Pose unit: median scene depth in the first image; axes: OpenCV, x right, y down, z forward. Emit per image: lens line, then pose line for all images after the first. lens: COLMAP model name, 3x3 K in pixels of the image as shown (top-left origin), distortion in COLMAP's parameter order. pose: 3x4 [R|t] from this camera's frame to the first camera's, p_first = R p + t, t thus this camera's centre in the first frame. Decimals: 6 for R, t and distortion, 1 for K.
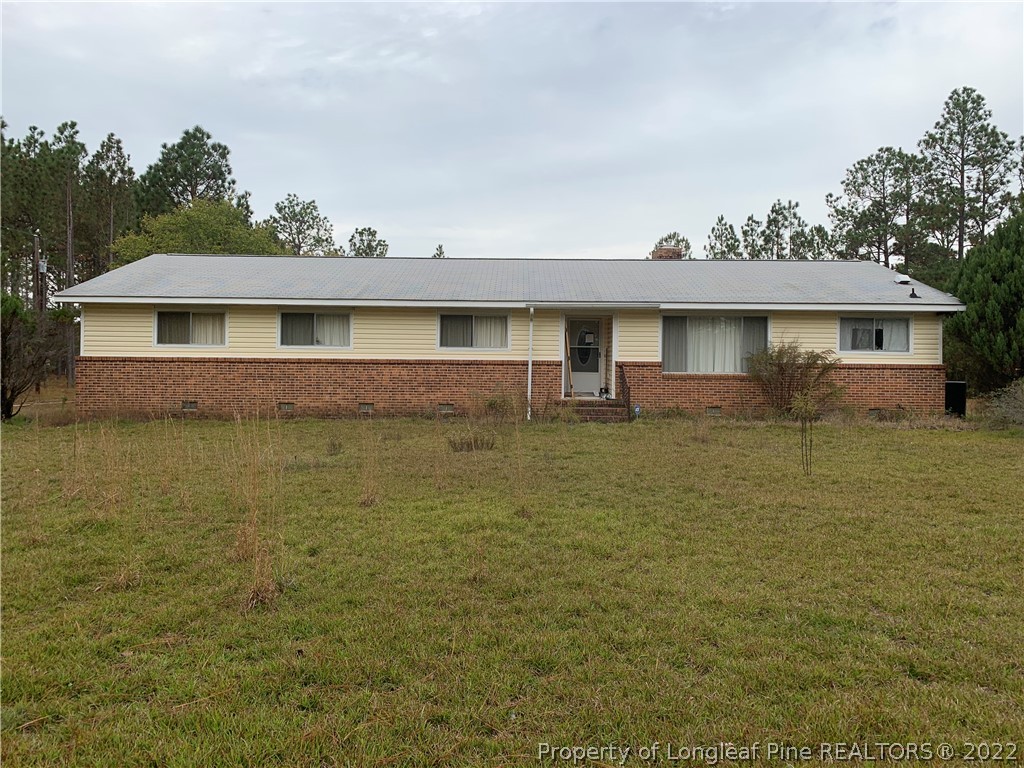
lens RADIAL K [[783.2, 0, 510.5], [0, 783.2, 368.8], [0, 0, 1]] dist [0.062096, -0.070182]
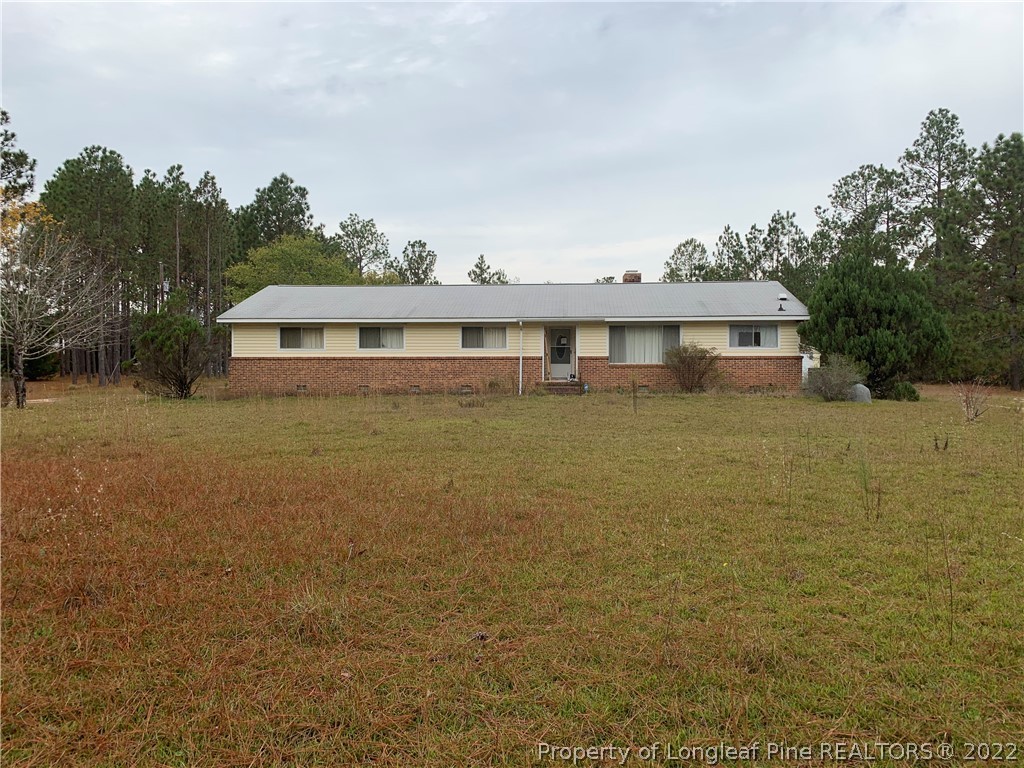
lens RADIAL K [[775.3, 0, 512.0], [0, 775.3, 384.0], [0, 0, 1]] dist [0.054710, -0.065935]
pose [[0.997787, -0.009337, -0.065831, 0.038191], [0.011053, 0.999608, 0.025739, 0.001473], [0.065565, -0.026410, 0.997499, -0.180038]]
